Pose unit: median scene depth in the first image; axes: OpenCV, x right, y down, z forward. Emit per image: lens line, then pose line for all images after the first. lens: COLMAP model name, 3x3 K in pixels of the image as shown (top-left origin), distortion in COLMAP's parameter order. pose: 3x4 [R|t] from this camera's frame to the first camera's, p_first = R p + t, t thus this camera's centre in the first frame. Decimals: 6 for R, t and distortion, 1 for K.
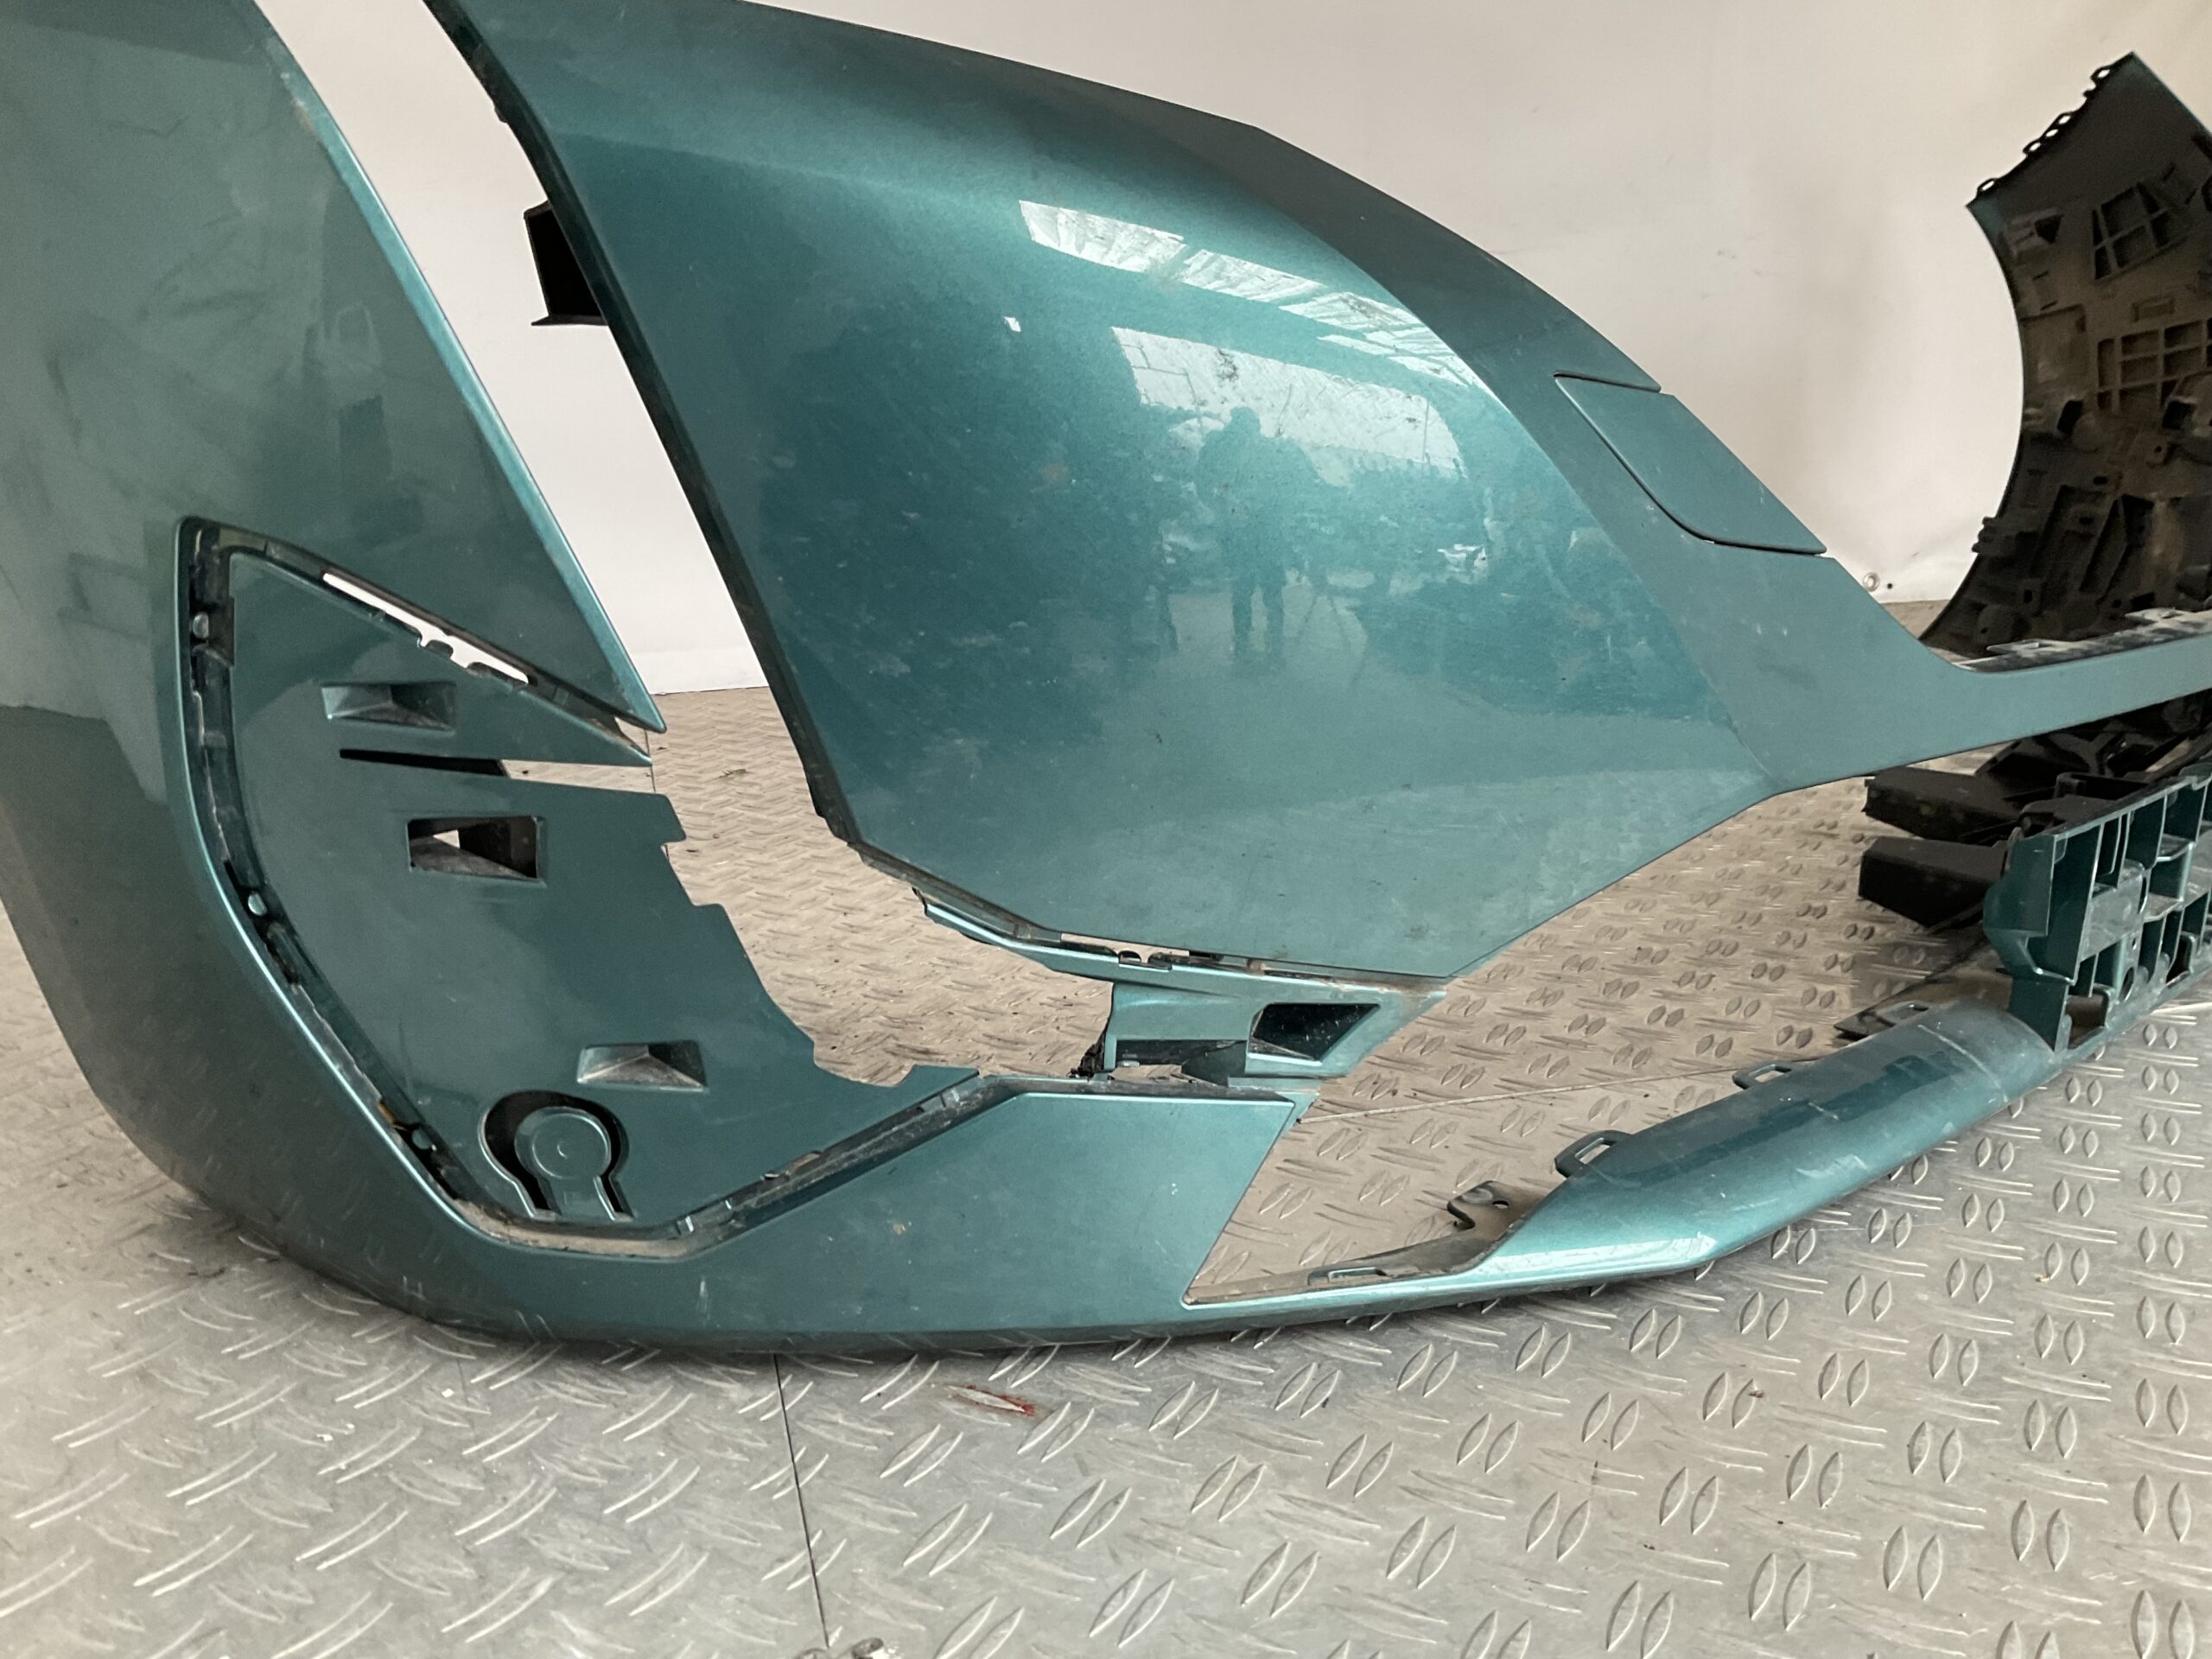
lens RADIAL K [[1835.5, 0, 1106.0], [0, 1835.5, 829.5], [0, 0, 1]] dist [0.070702, -0.131498]
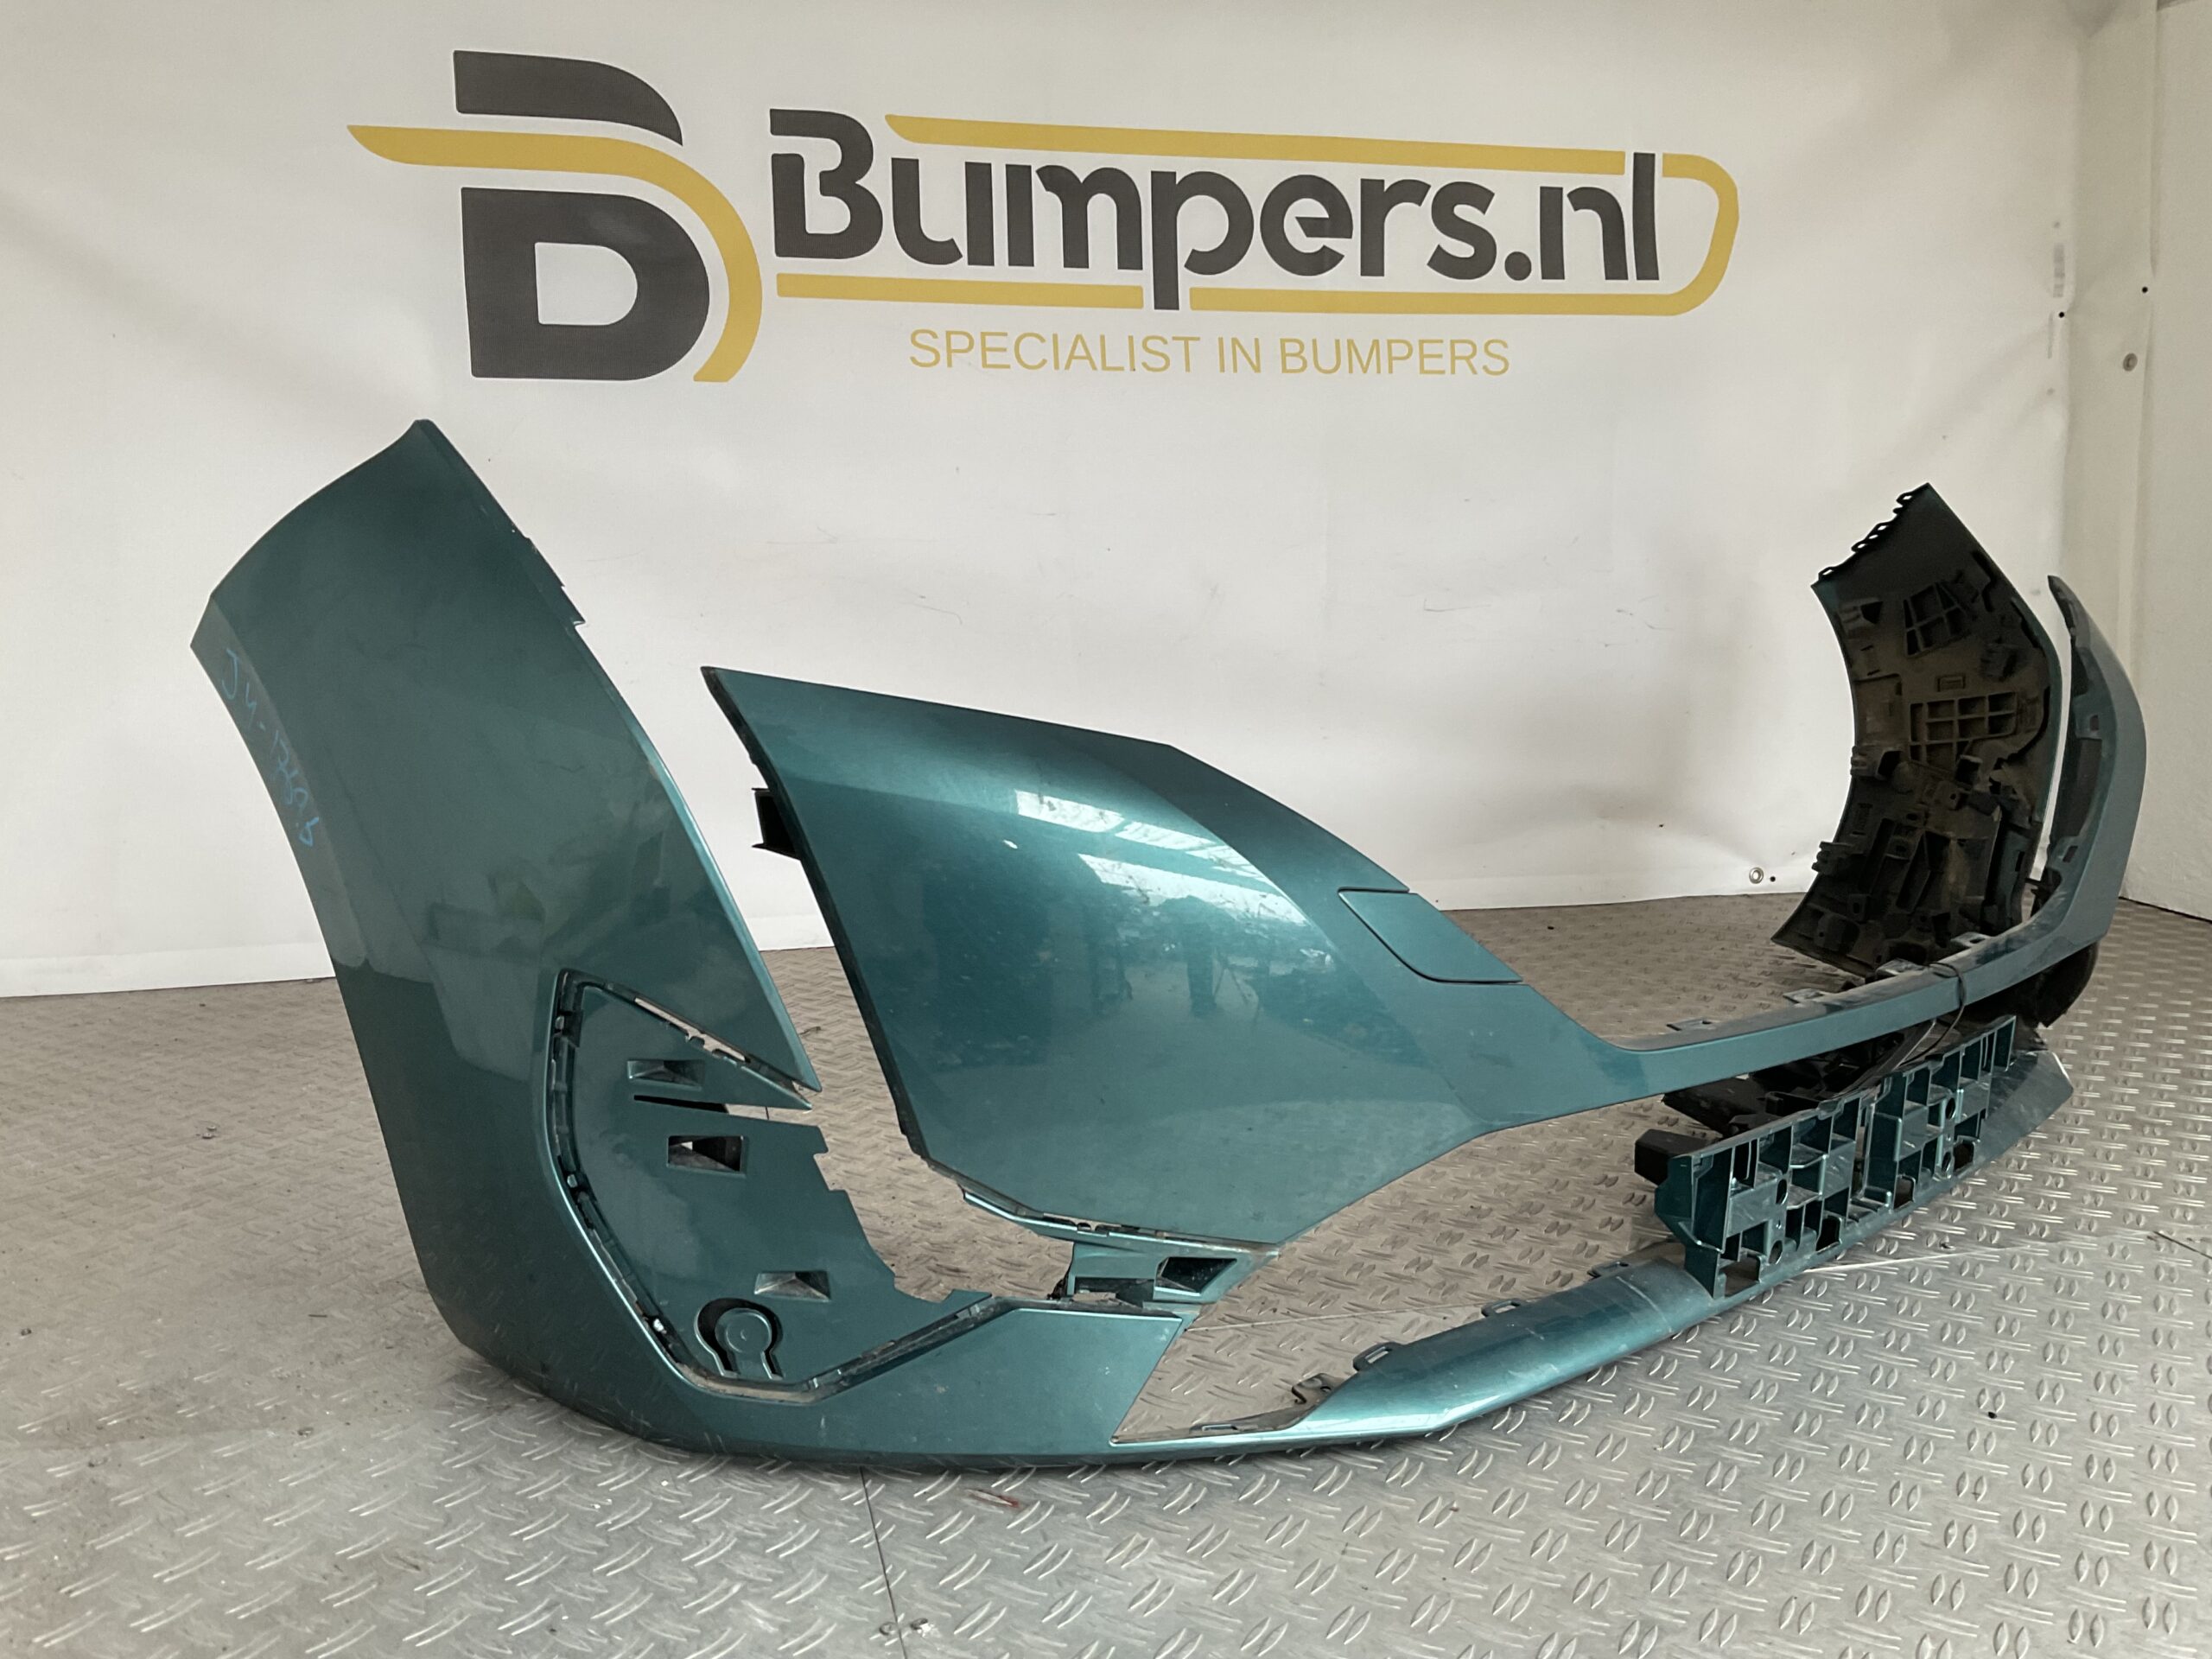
lens RADIAL K [[1900.3, 0, 1105.9], [0, 1900.3, 788.0], [0, 0, 1]] dist [0.105762, -0.260877]
pose [[0.999464, 0.026247, -0.019590, 0.055038], [-0.028229, 0.993653, -0.108890, -0.135806], [0.016607, 0.109385, 0.993861, -0.758483]]
